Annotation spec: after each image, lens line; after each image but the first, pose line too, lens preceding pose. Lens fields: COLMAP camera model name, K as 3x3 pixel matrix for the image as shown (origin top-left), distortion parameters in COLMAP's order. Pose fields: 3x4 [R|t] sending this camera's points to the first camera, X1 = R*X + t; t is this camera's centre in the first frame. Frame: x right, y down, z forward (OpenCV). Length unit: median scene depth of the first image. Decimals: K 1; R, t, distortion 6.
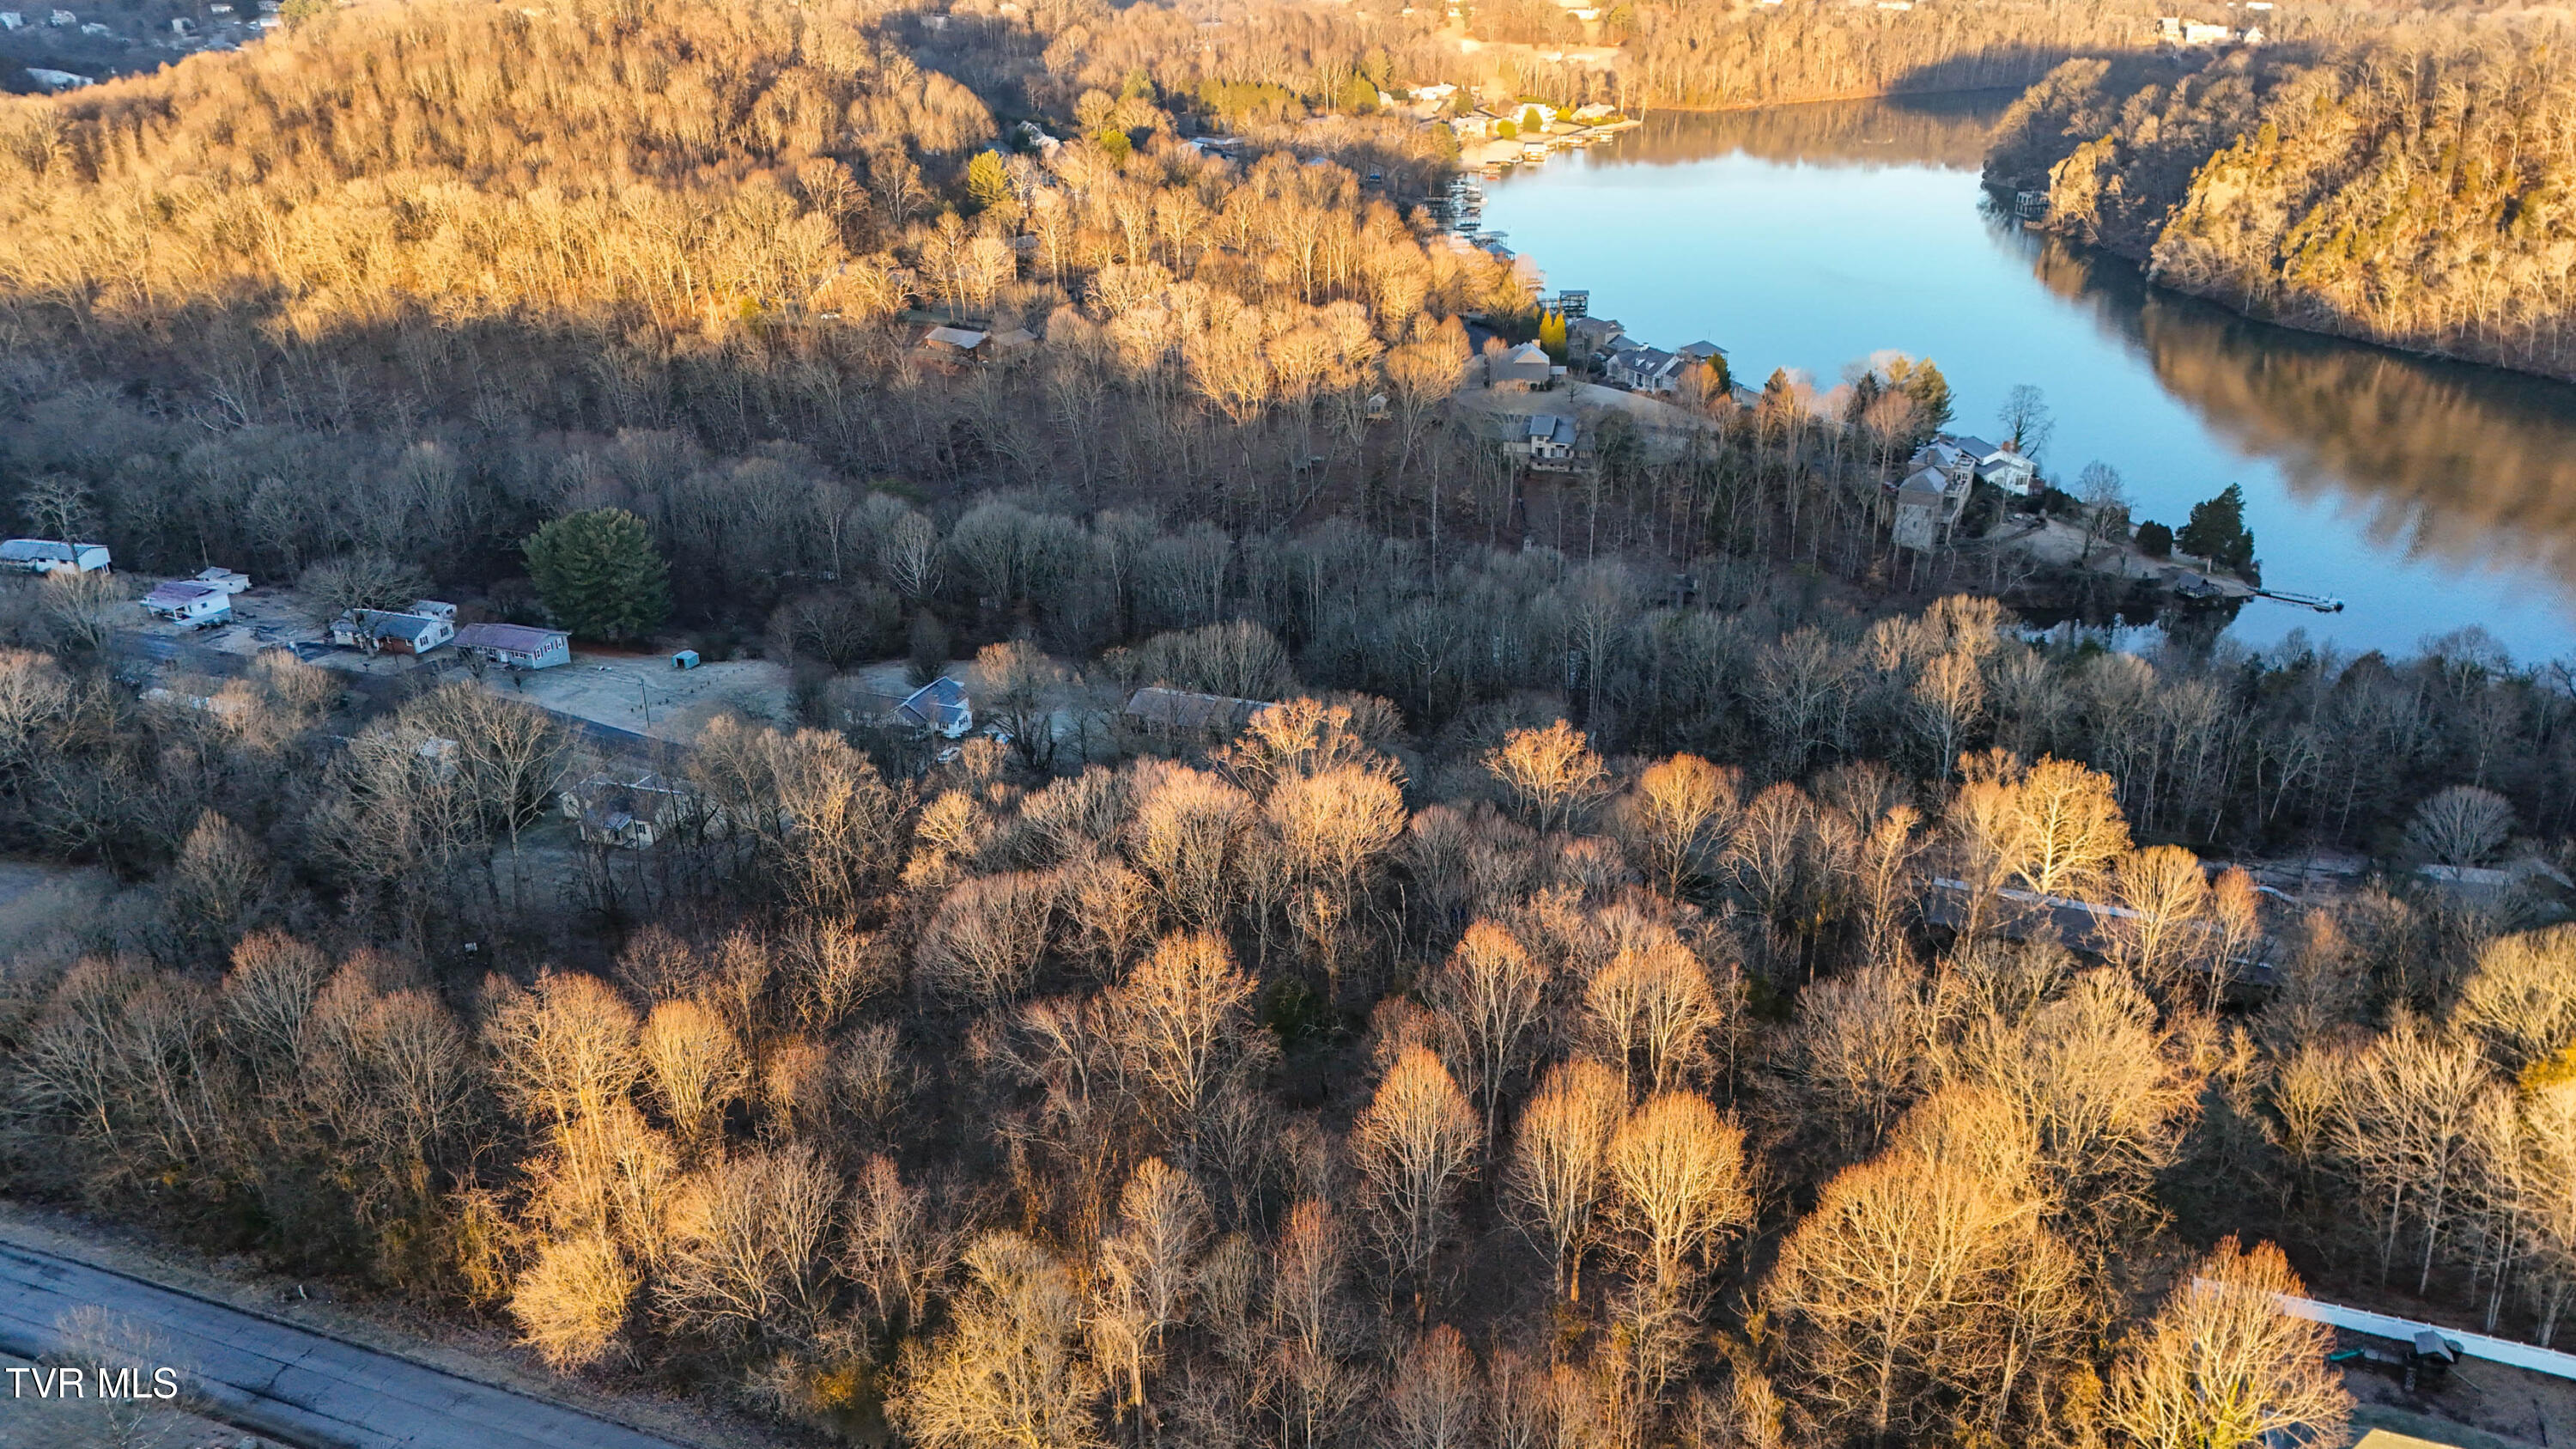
lens RADIAL K [[1869.3, 0, 1288.0], [0, 1869.3, 724.5], [0, 0, 1]] dist [0.064958, -0.052740]
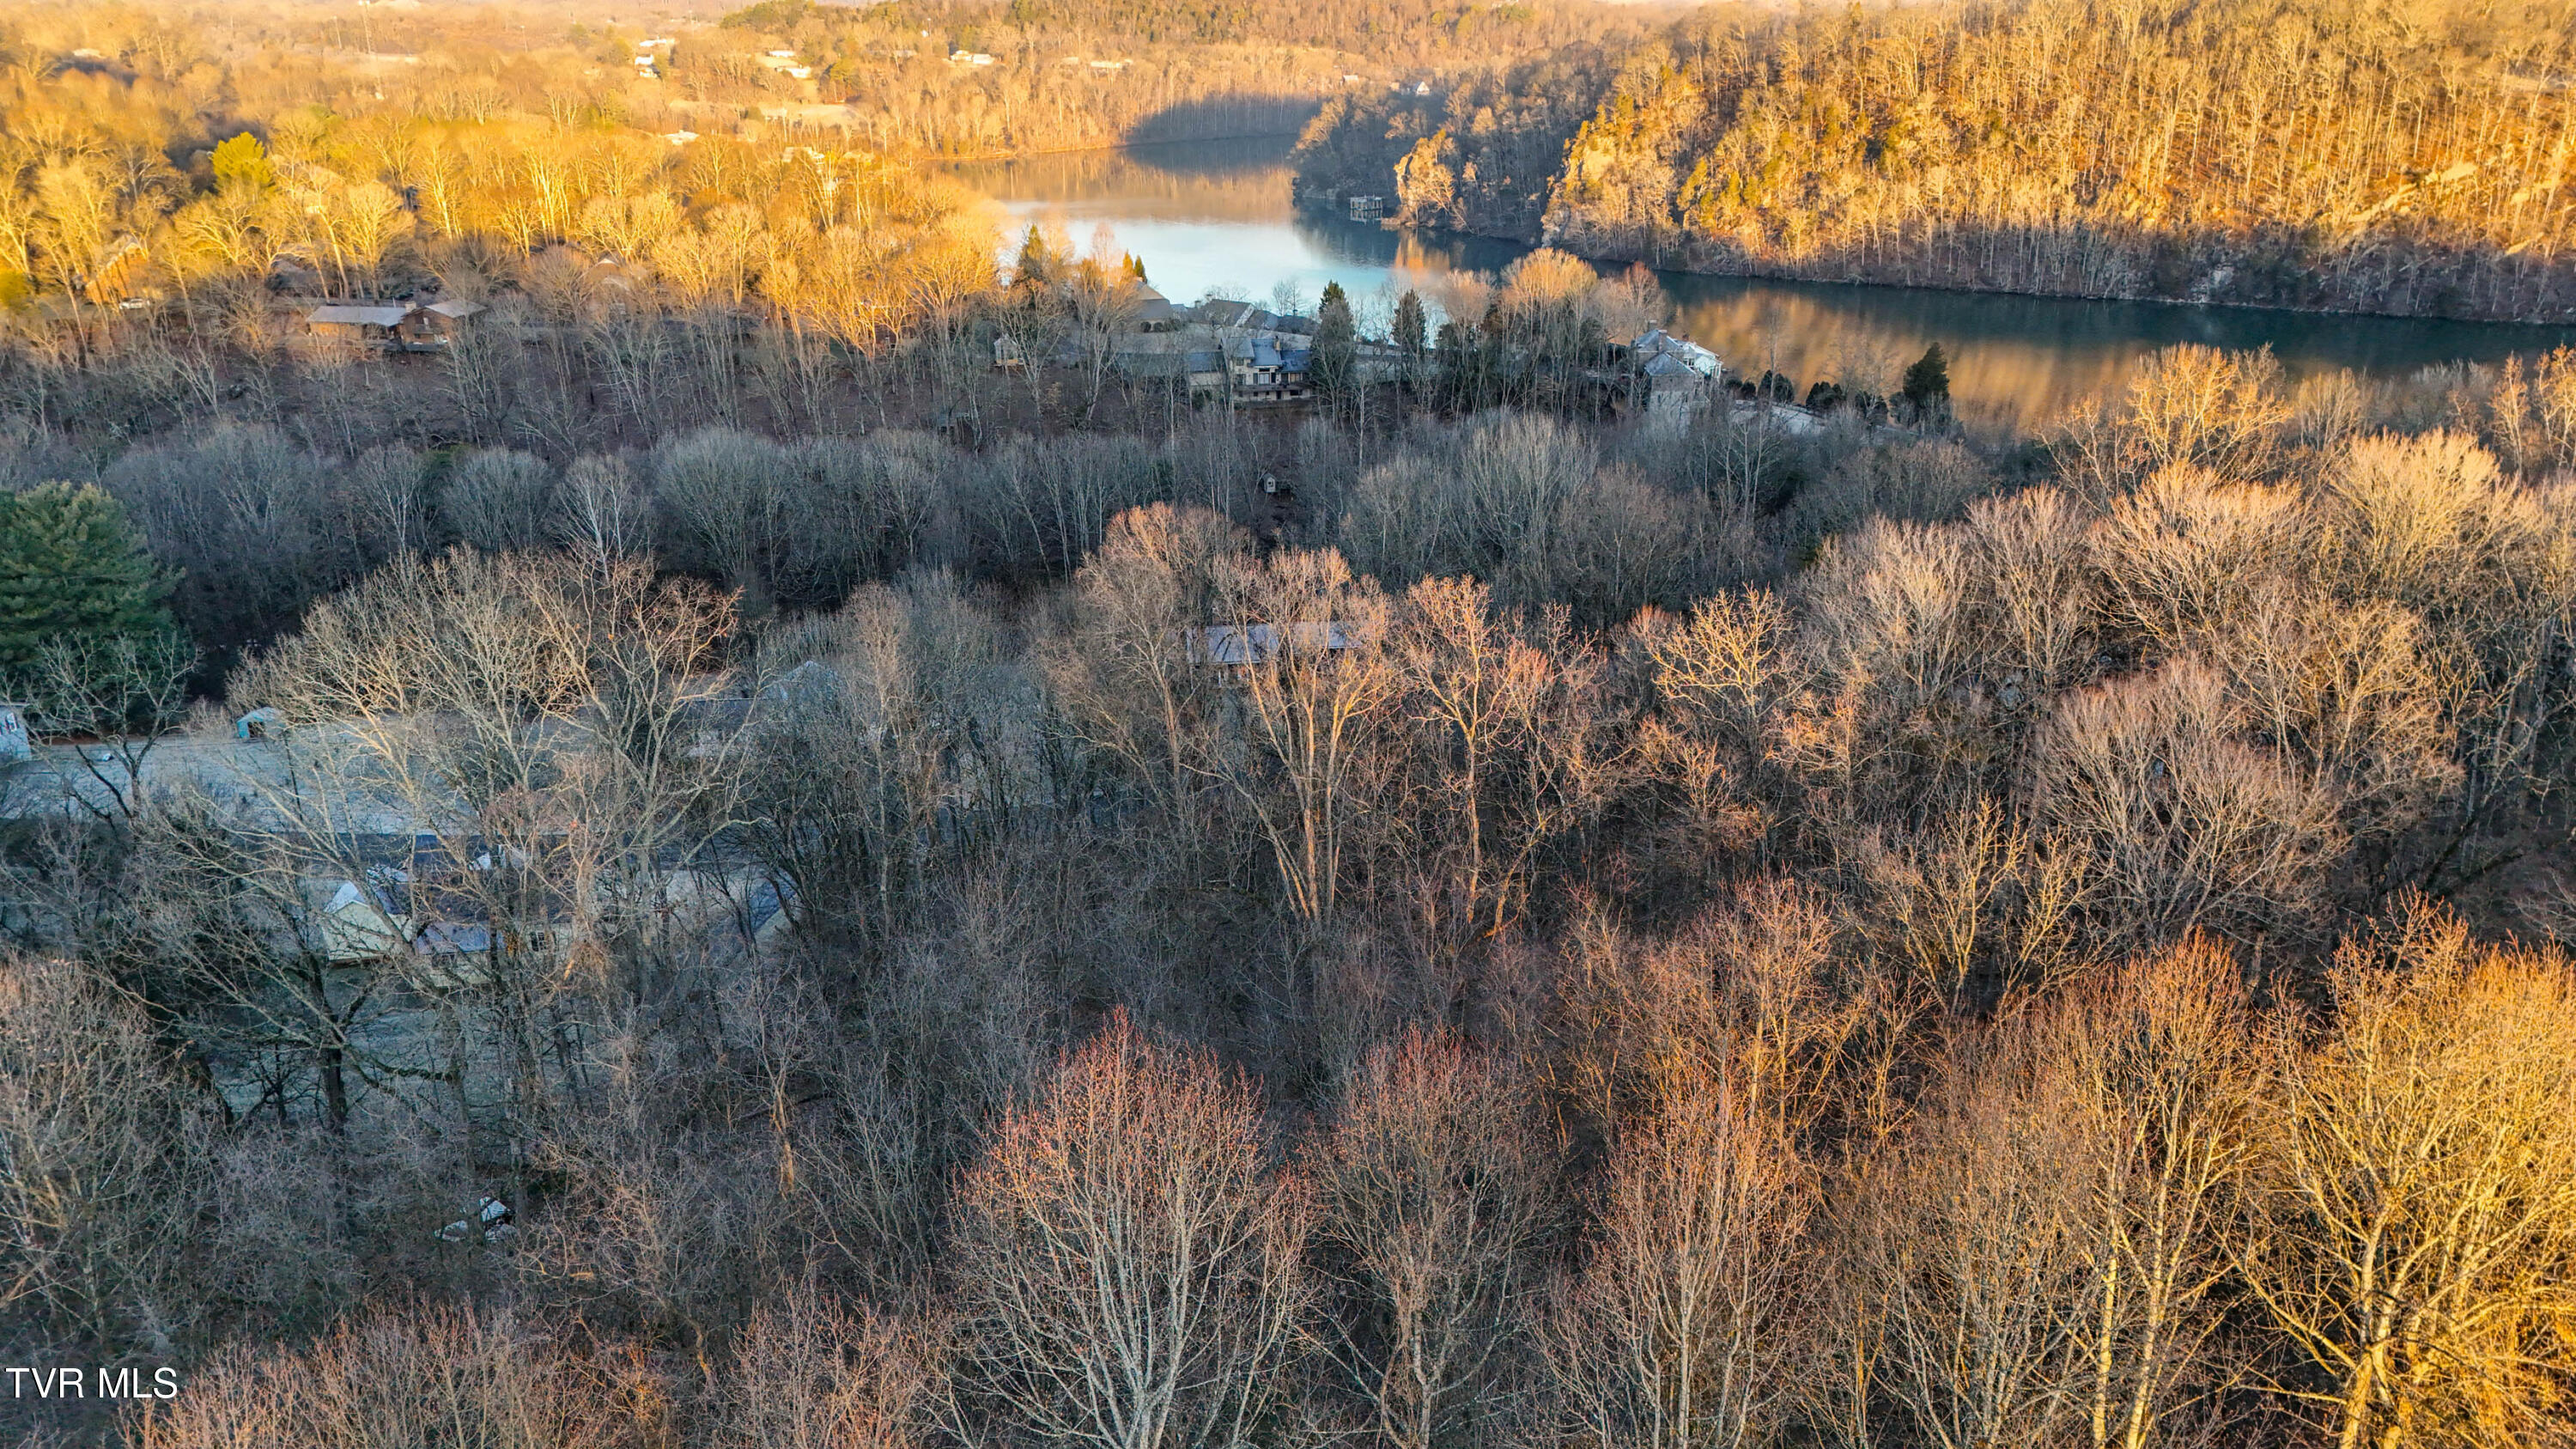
lens RADIAL K [[1869.3, 0, 1288.0], [0, 1869.3, 724.5], [0, 0, 1]] dist [0.064958, -0.052740]
pose [[0.896484, -0.153604, 0.415599, -0.129260], [0.179972, 0.983360, -0.024770, 0.015298], [-0.404878, 0.097002, 0.909211, 0.172044]]
